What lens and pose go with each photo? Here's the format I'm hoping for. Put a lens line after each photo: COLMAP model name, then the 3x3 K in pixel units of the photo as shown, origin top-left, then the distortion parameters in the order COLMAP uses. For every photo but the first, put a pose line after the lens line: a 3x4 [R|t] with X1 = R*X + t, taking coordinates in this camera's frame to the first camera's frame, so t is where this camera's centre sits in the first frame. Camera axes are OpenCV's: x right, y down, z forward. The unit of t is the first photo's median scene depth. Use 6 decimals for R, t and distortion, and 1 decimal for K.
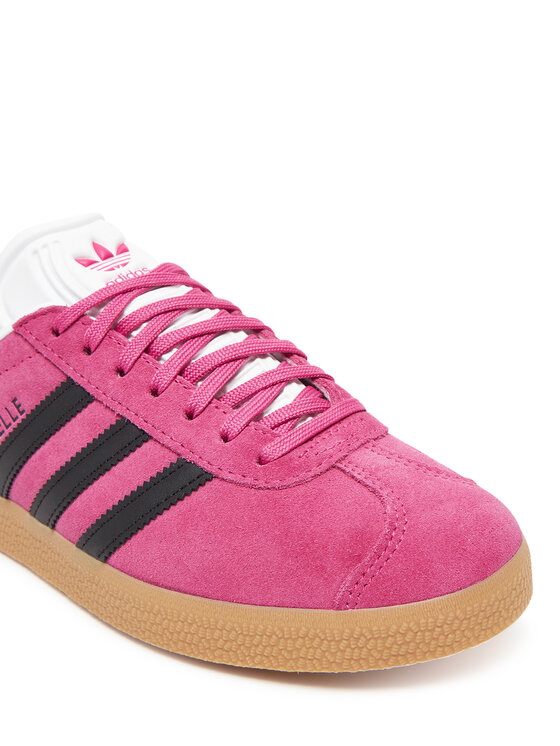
lens RADIAL K [[681.5, 0, 280.0], [0, 681.5, 373.0], [0, 0, 1]] dist [-0.056162, 0.001679]
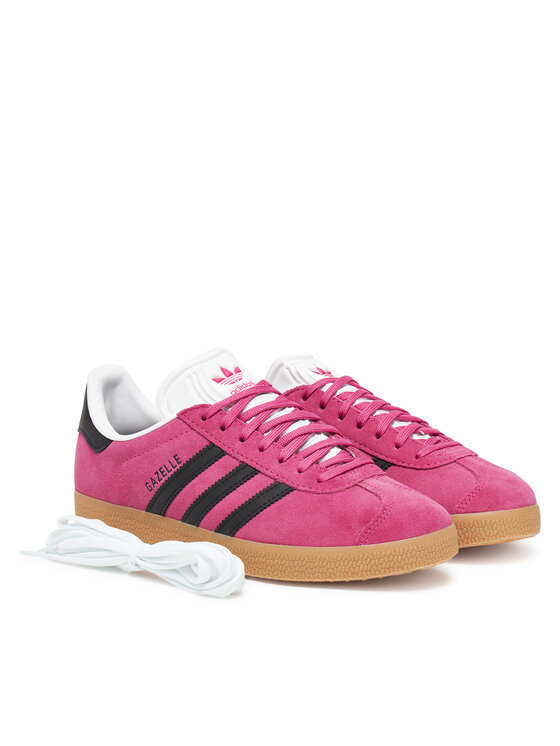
lens RADIAL K [[933.3, 0, 280.0], [0, 933.3, 373.0], [0, 0, 1]] dist [-0.000219, -0.004734]
pose [[0.999088, 0.042322, -0.005651, -0.132409], [-0.042507, 0.973406, -0.225108, 0.414853], [-0.004026, 0.225143, 0.974317, -1.612016]]
